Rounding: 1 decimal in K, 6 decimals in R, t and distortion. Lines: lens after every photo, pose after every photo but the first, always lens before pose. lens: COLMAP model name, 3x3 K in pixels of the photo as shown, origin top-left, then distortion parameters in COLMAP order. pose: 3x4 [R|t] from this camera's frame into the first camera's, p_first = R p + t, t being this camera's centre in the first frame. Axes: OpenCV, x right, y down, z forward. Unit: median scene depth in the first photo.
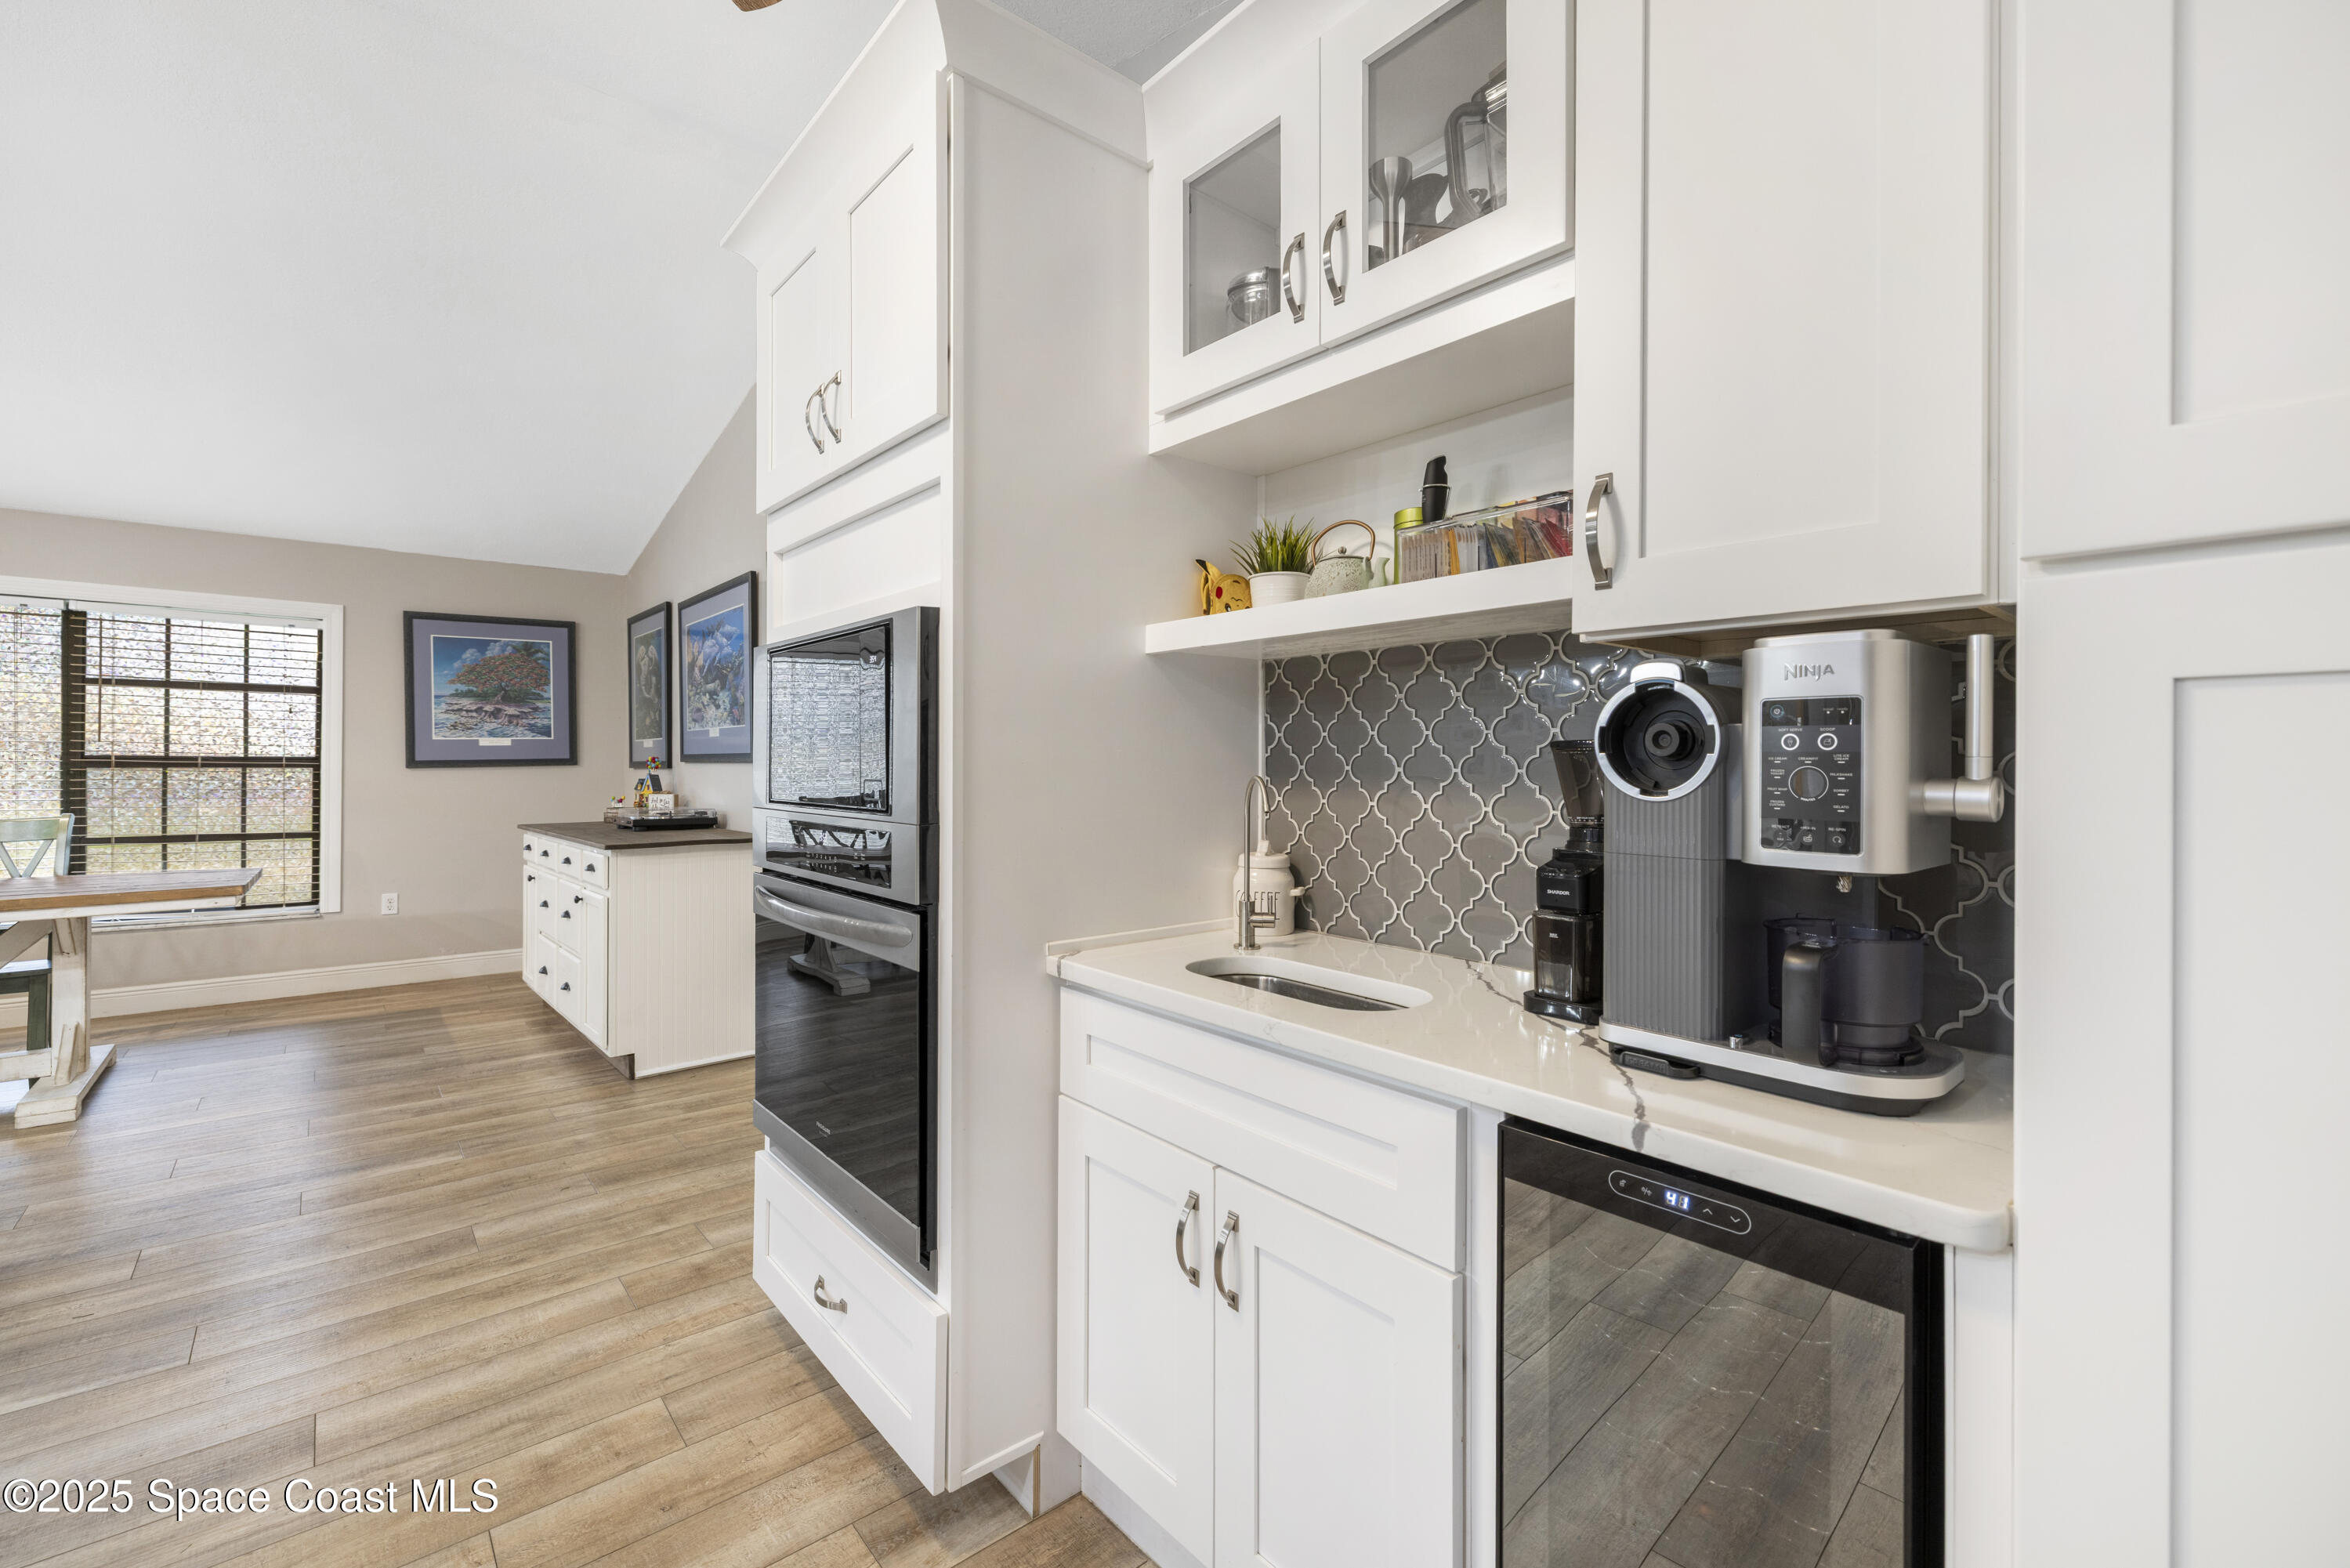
lens RADIAL K [[999.9, 0, 1190.2], [0, 999.9, 761.5], [0, 0, 1]] dist [0.004433, 0.000625]
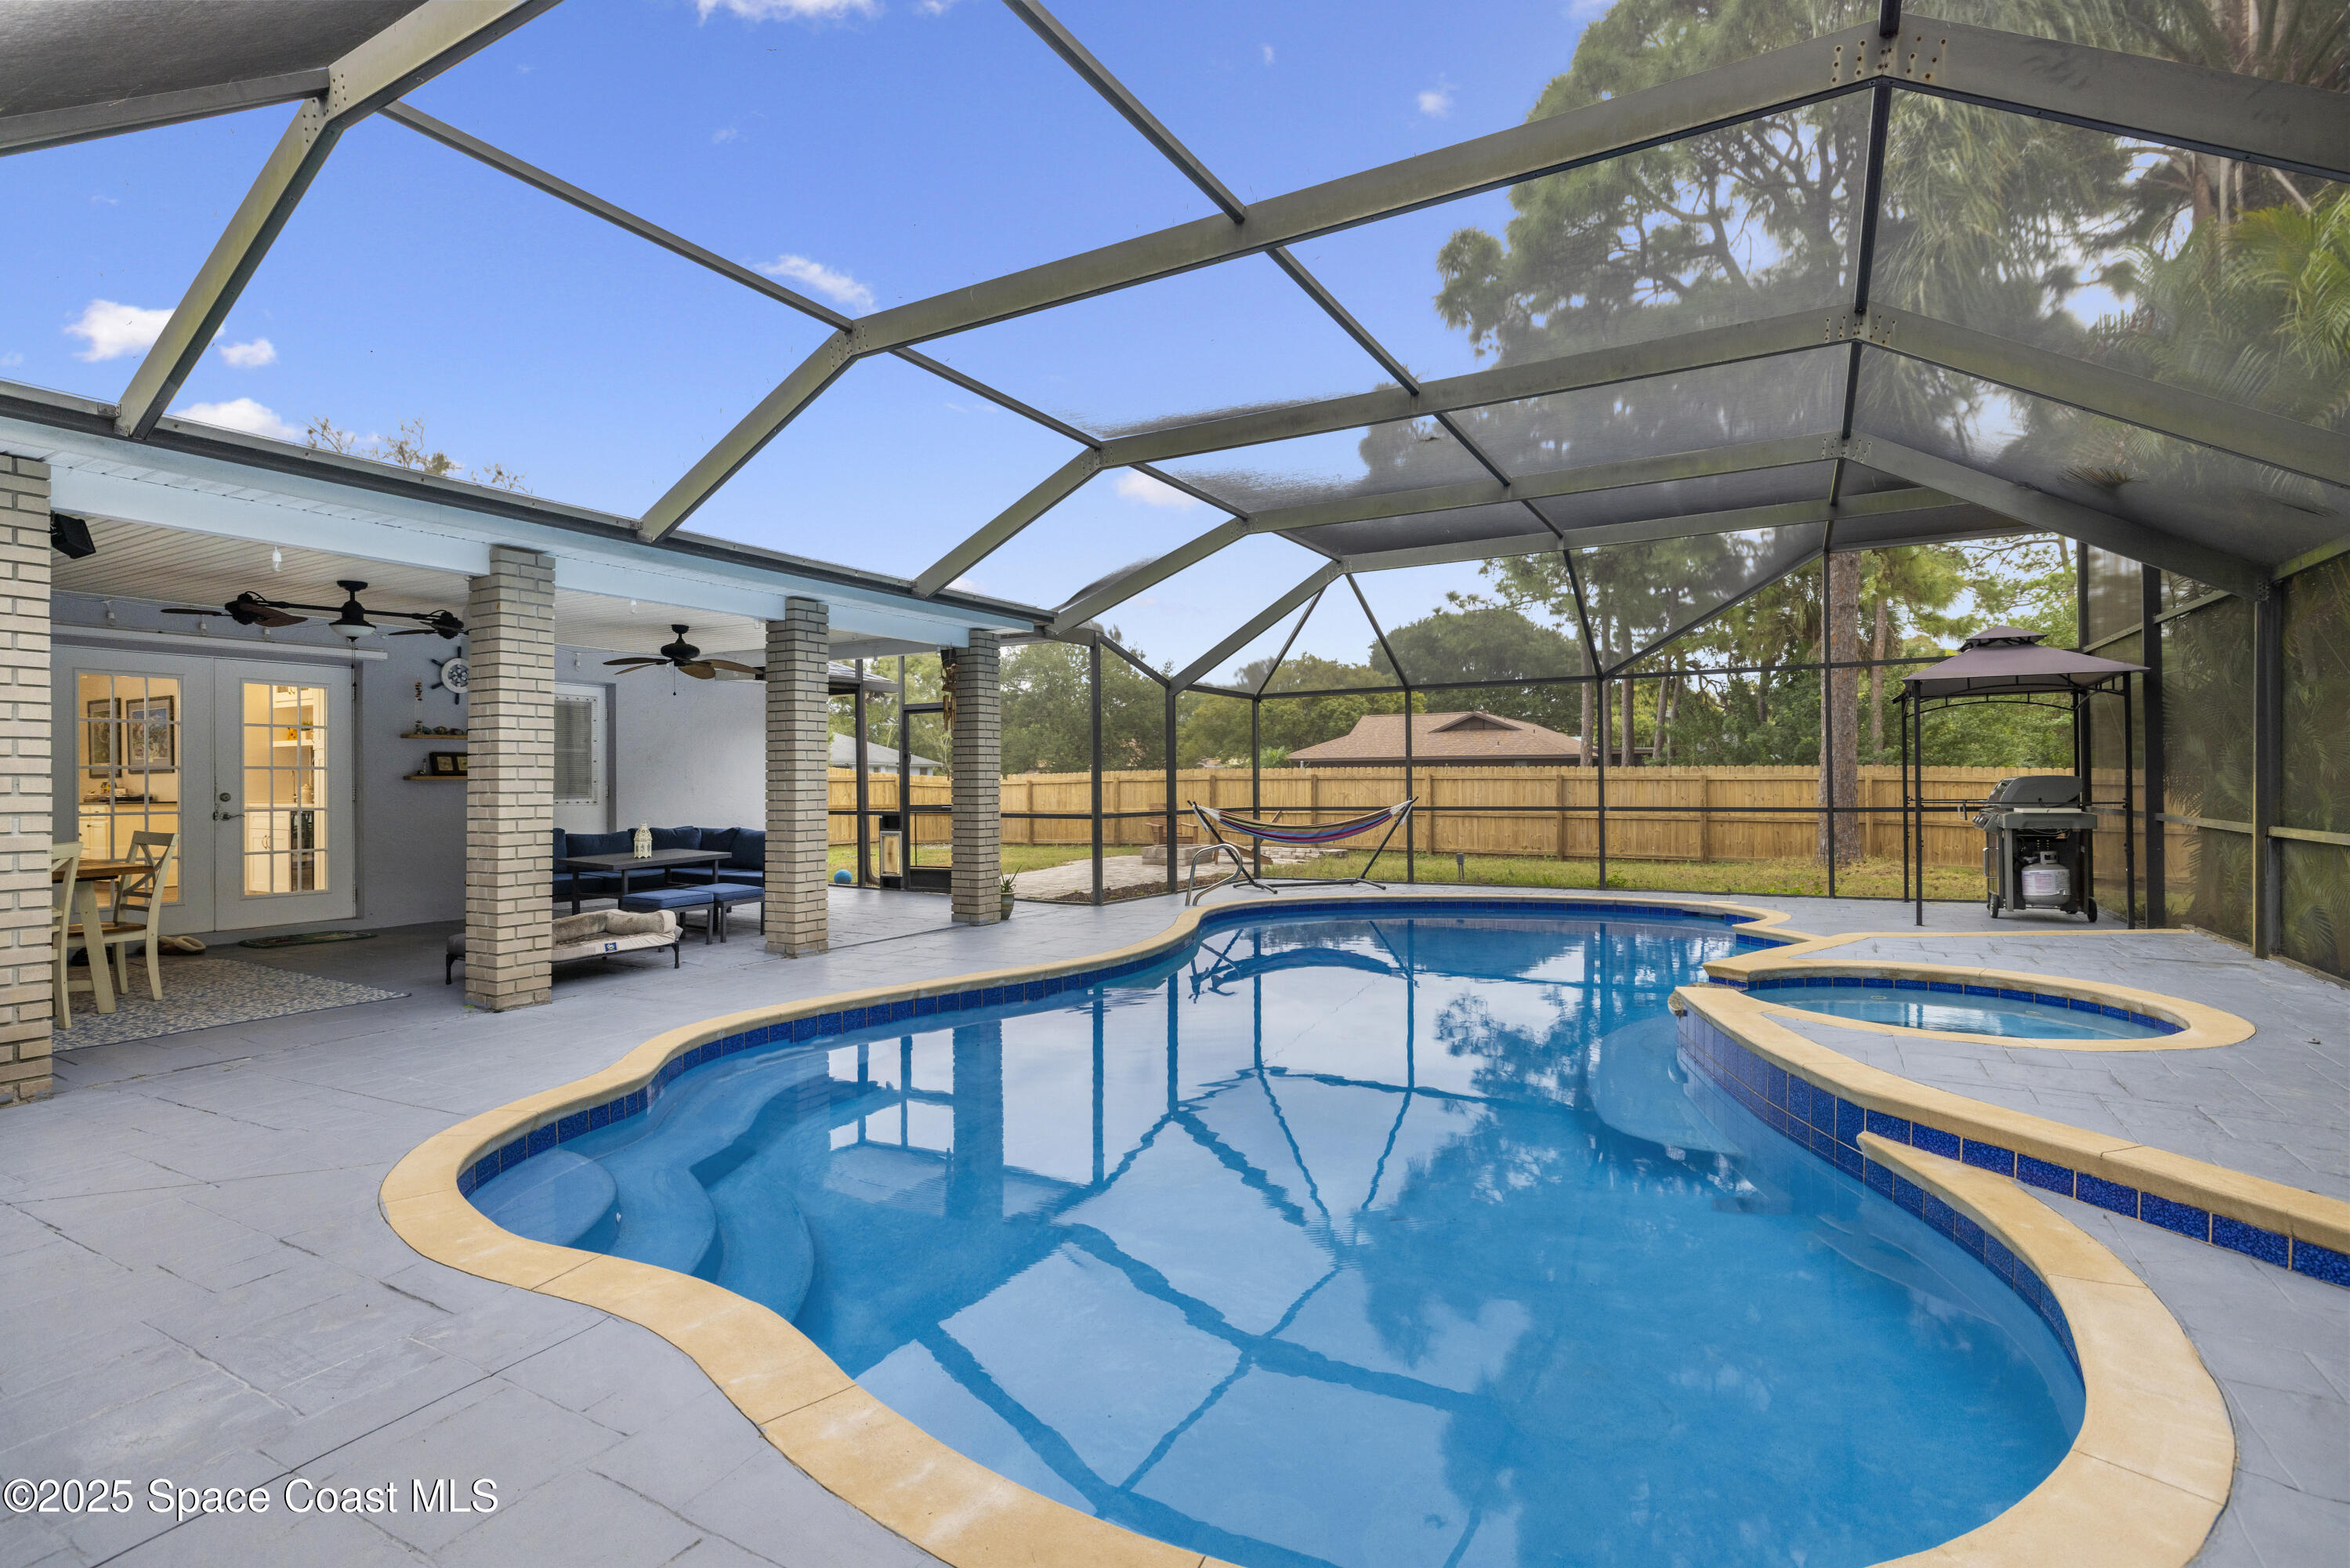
lens RADIAL K [[1117.9, 0, 1180.2], [0, 1117.9, 788.2], [0, 0, 1]] dist [-0.002575, 0.001814]
pose [[0.943060, -0.009975, 0.332472, 0.901302], [0.009135, 0.999950, 0.004091, 0.044786], [-0.332496, -0.000821, 0.943104, -2.206519]]
